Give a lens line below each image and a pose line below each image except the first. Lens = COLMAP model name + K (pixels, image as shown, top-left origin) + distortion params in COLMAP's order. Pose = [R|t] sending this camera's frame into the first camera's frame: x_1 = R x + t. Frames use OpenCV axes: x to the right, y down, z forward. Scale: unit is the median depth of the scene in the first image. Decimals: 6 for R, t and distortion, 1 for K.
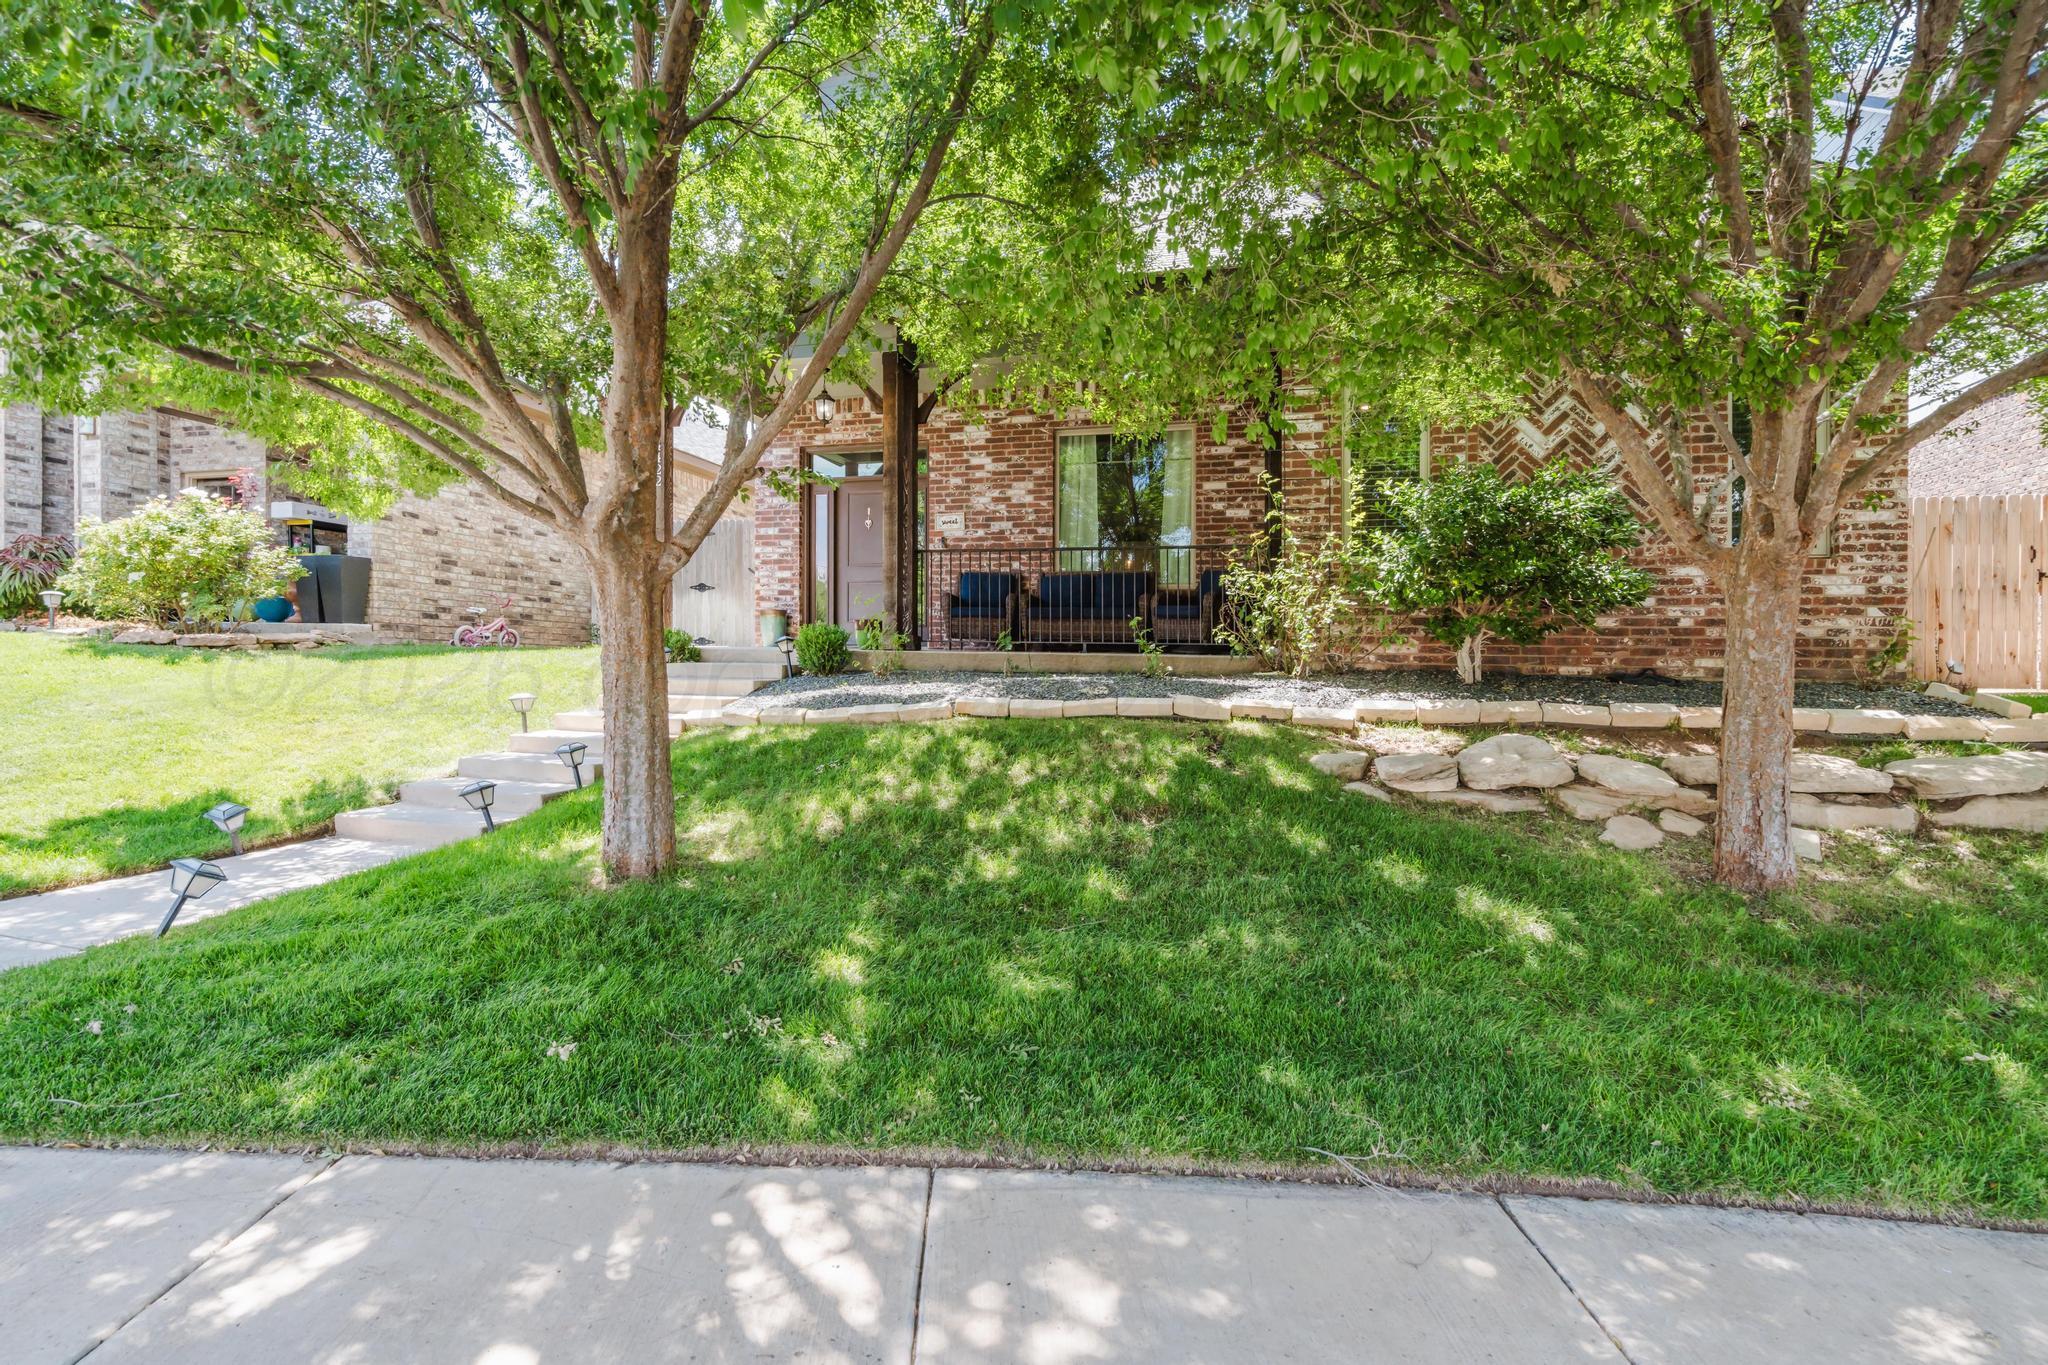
lens RADIAL K [[940.5, 0, 1036.3], [0, 940.5, 672.5], [0, 0, 1]] dist [0.004041, 0.001249]
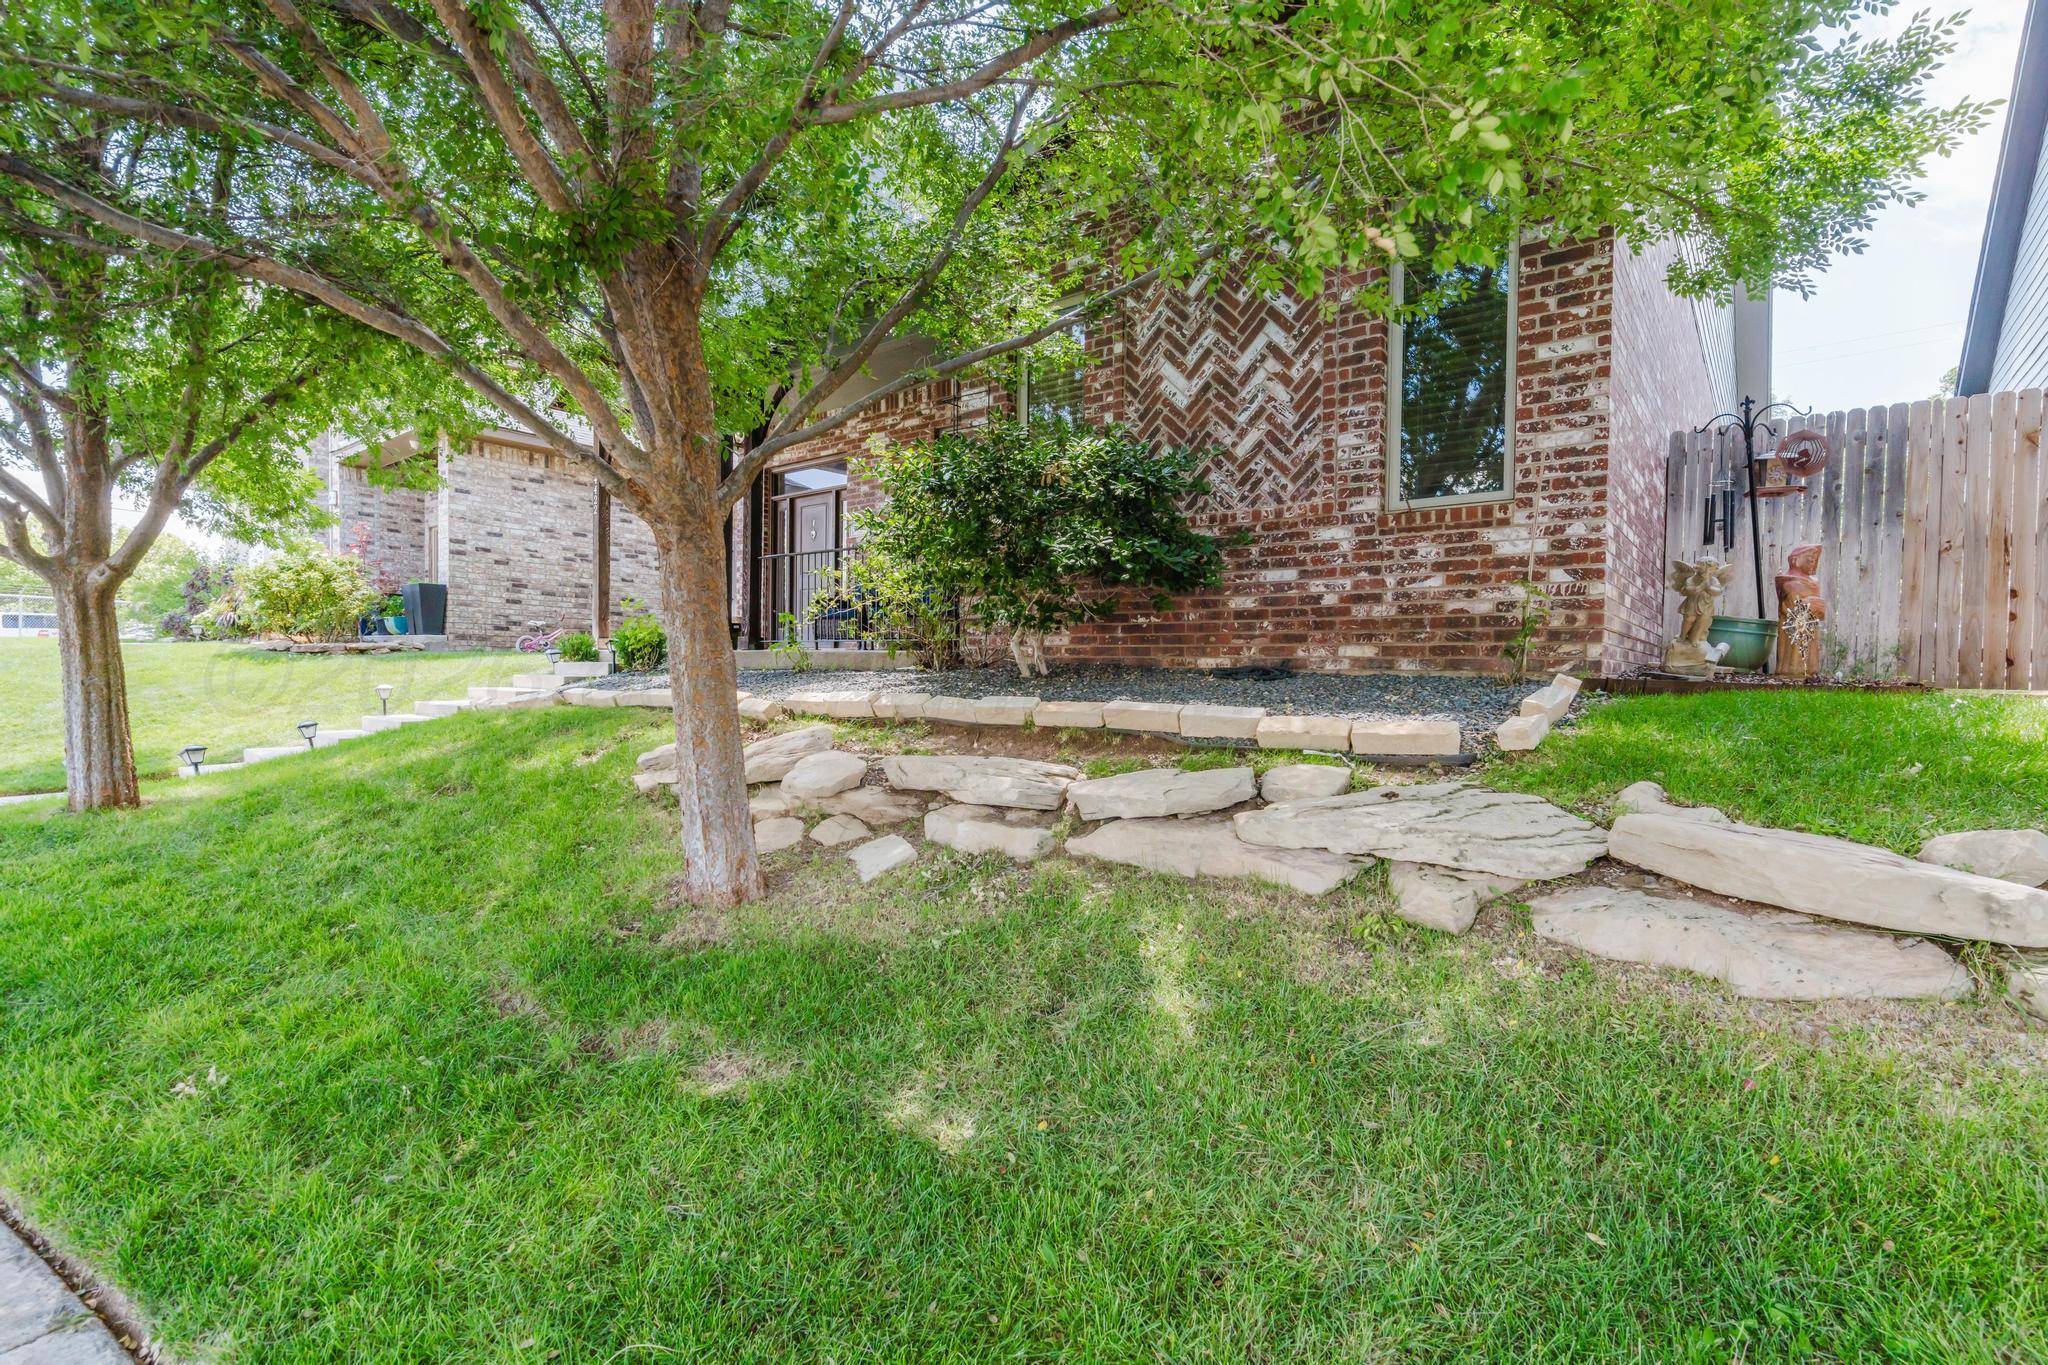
lens RADIAL K [[940.5, 0, 1022.8], [0, 940.5, 689.1], [0, 0, 1]] dist [0.004041, 0.001249]
pose [[0.912684, 0.006058, -0.408621, 0.765956], [-0.003549, 0.999970, 0.006898, 0.015920], [0.408651, -0.004846, 0.912678, 0.186470]]
